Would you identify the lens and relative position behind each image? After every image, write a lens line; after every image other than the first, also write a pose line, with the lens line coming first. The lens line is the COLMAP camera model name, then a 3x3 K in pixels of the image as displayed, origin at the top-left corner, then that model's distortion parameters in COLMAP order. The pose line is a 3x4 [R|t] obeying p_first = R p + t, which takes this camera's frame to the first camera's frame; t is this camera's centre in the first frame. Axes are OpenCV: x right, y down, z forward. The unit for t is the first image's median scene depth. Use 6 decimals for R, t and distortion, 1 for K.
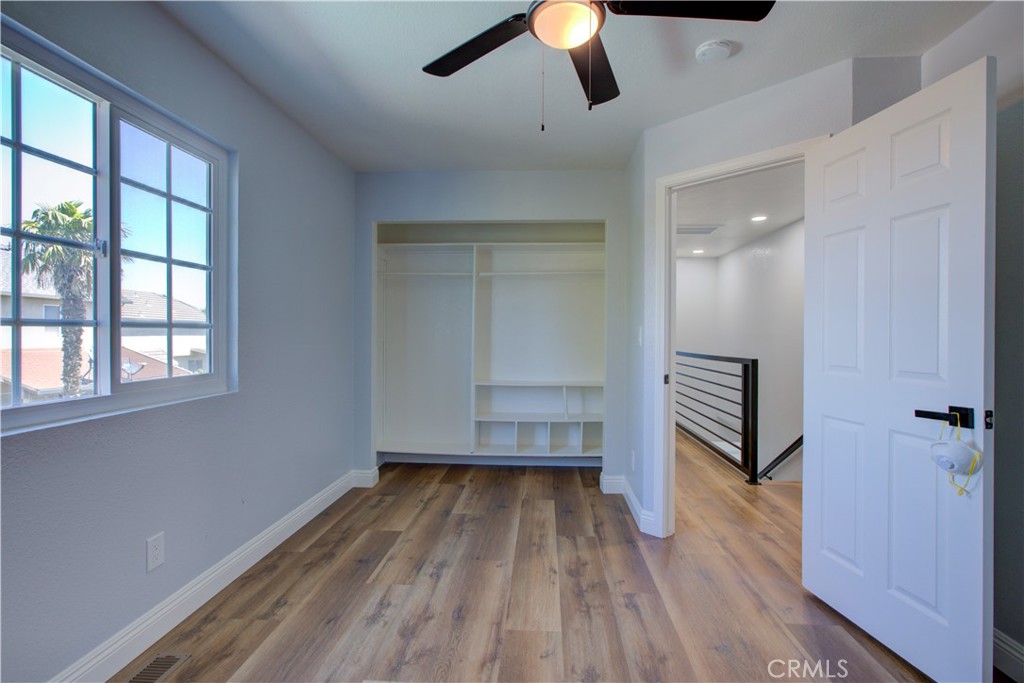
lens RADIAL K [[469.0, 0, 533.6], [0, 469.0, 336.2], [0, 0, 1]] dist [-0.005743, 0.003954]
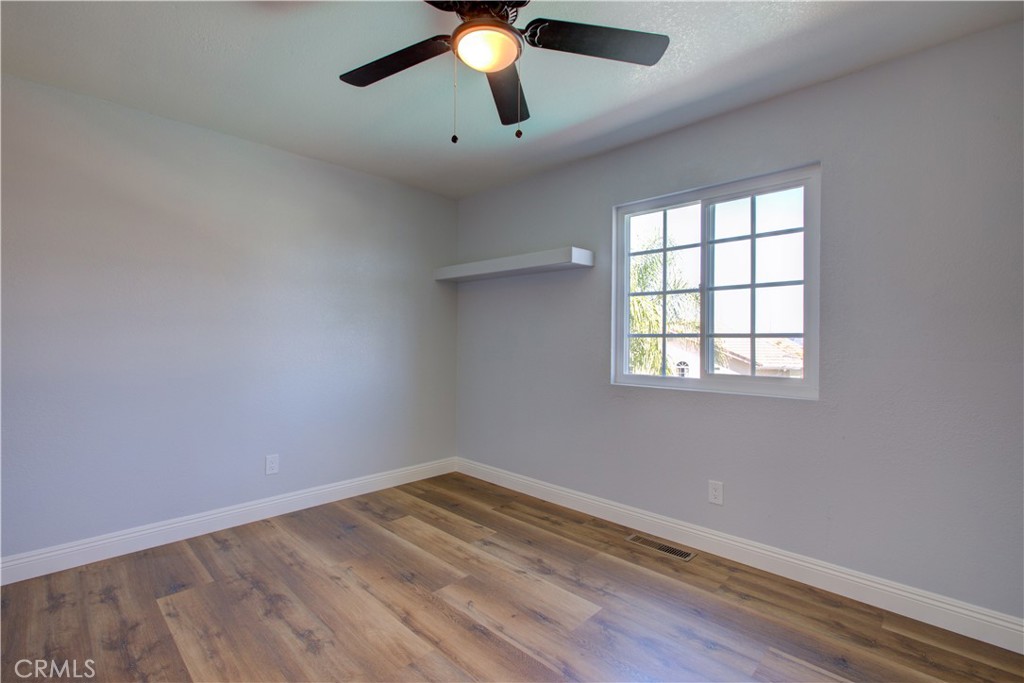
lens RADIAL K [[469.0, 0, 507.0], [0, 469.0, 342.0], [0, 0, 1]] dist [-0.005743, 0.003954]
pose [[-0.683086, -0.007260, -0.730301, 0.639620], [-0.014839, 0.999882, 0.003939, -0.000576], [0.730187, 0.013528, -0.683114, 1.399722]]
